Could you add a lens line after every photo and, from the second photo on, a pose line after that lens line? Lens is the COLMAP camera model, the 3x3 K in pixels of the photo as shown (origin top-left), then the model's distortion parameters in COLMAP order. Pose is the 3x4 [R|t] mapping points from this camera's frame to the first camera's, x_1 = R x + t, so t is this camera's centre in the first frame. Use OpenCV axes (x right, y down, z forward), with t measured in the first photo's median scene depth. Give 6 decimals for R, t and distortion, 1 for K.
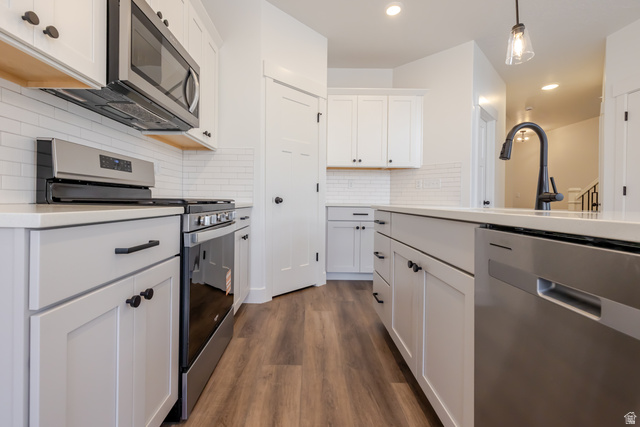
lens RADIAL K [[277.6, 0, 309.9], [0, 277.6, 201.8], [0, 0, 1]] dist [0.003488, 0.000641]
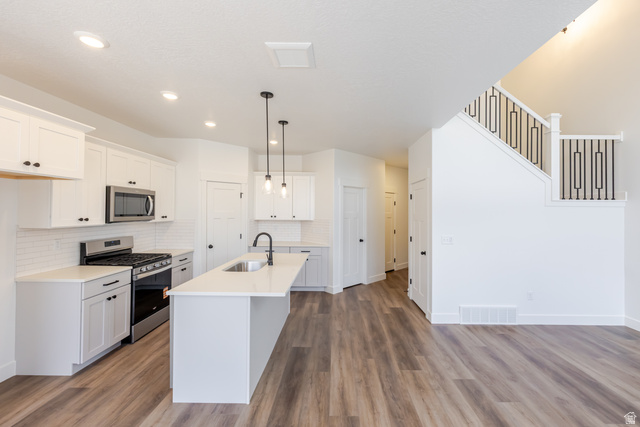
lens RADIAL K [[277.6, 0, 335.3], [0, 277.6, 208.4], [0, 0, 1]] dist [0.003488, 0.000641]
pose [[0.999979, -0.006536, 0.000161, 0.985242], [0.006538, 0.999850, -0.016044, -0.312936], [-0.000057, 0.016044, 0.999871, -1.122276]]
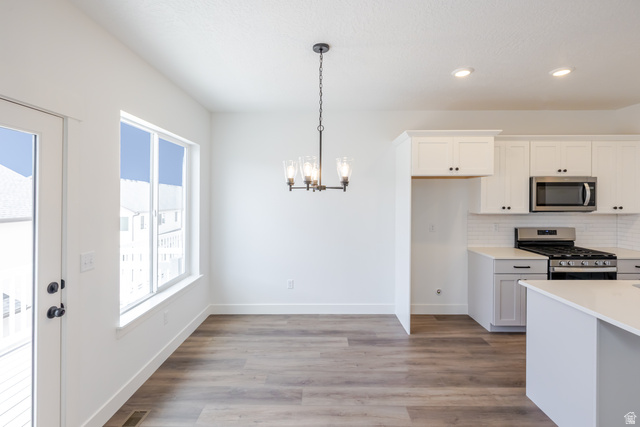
lens RADIAL K [[301.8, 0, 318.4], [0, 301.8, 205.3], [0, 0, 1]] dist [-0.003325, 0.000532]
pose [[-0.004256, 0.004517, -0.999981, 1.561836], [-0.004604, 0.999979, 0.004537, -0.305913], [0.999980, 0.004624, -0.004235, -0.782818]]
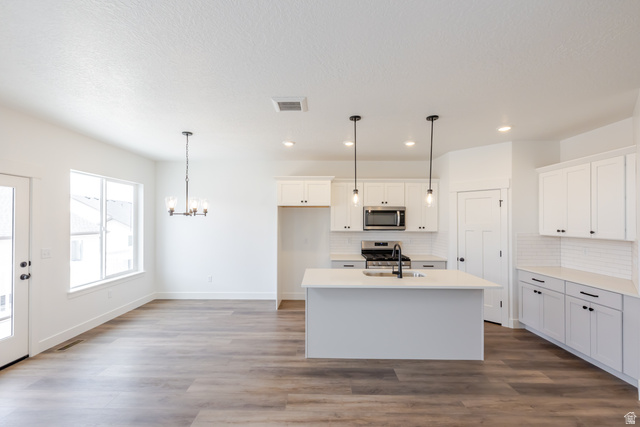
lens RADIAL K [[277.6, 0, 321.8], [0, 277.6, 226.9], [0, 0, 1]] dist [0.003488, 0.000641]
pose [[-0.006876, 0.005679, -0.999960, 2.318942], [-0.010011, 0.999933, 0.005747, -0.301718], [0.999926, 0.010051, -0.006819, 0.213664]]
